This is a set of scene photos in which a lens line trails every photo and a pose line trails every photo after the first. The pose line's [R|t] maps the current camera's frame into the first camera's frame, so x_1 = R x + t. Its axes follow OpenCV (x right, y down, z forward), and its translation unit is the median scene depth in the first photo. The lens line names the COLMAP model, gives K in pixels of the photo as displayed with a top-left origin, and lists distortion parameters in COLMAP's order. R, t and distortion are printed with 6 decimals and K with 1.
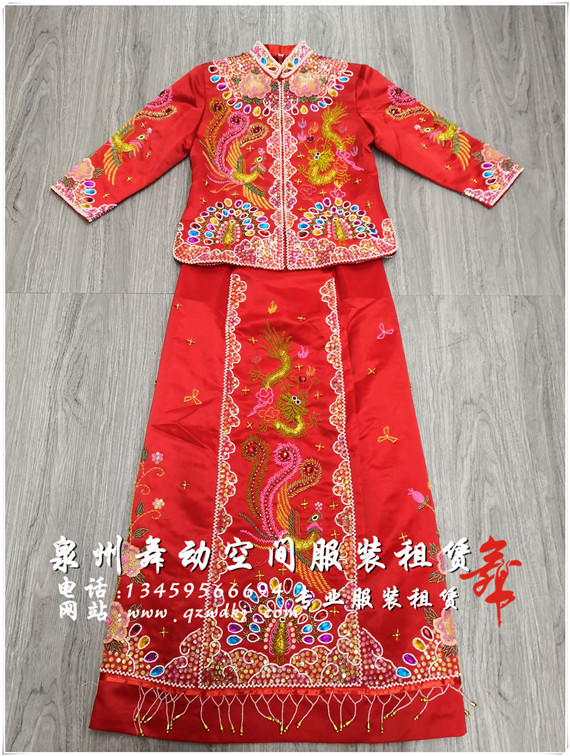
lens RADIAL K [[591.9, 0, 282.1], [0, 591.9, 381.5], [0, 0, 1]] dist [0.015931, -0.038532]
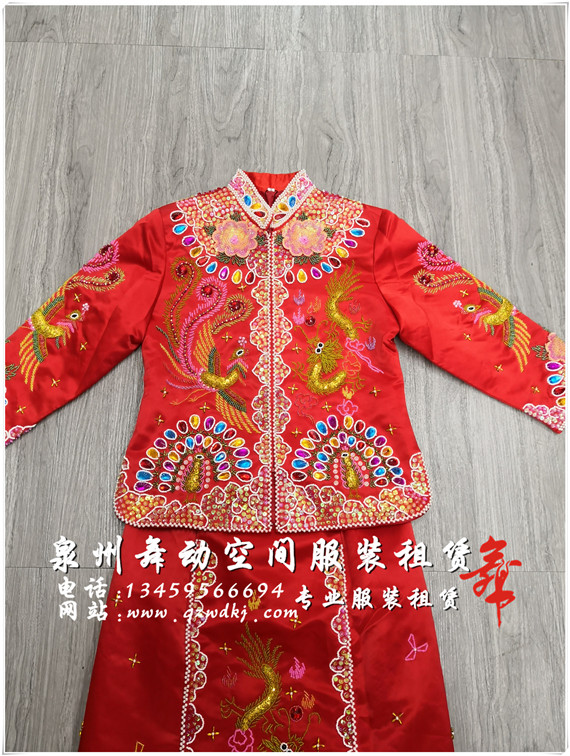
lens RADIAL K [[591.9, 0, 284.2], [0, 591.9, 384.3], [0, 0, 1]] dist [0.015931, -0.038532]
pose [[0.999616, 0.012295, 0.024833, -0.001363], [-0.013310, 0.999065, 0.041136, -0.378750], [-0.024304, -0.041451, 0.998845, 0.290259]]
